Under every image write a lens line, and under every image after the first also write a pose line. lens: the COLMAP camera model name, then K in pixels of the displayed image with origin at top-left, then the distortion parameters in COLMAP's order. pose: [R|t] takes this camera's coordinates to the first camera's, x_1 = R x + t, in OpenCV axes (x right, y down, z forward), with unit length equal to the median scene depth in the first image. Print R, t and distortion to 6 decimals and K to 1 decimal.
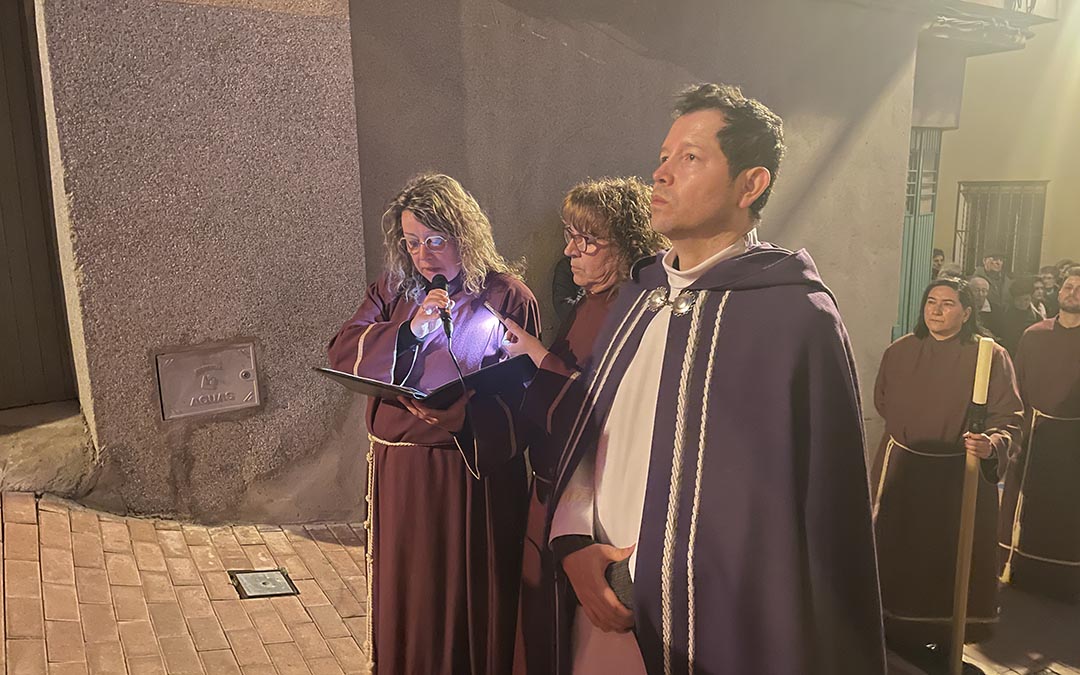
lens RADIAL K [[833.5, 0, 544.7], [0, 833.5, 335.5], [0, 0, 1]] dist [0.084451, -0.115590]
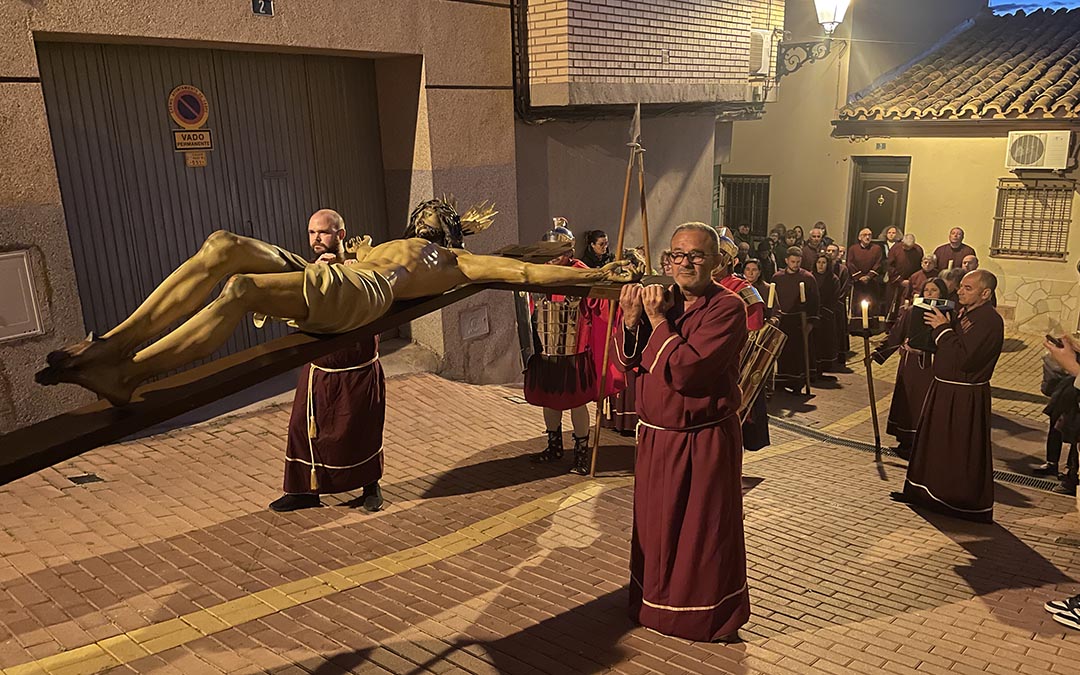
lens RADIAL K [[833.5, 0, 532.4], [0, 833.5, 343.0], [0, 0, 1]] dist [0.084451, -0.115590]
pose [[0.960367, -0.090245, 0.263726, -0.836109], [0.071065, 0.994144, 0.081404, -0.067061], [-0.269528, -0.059436, 0.961157, -1.253333]]
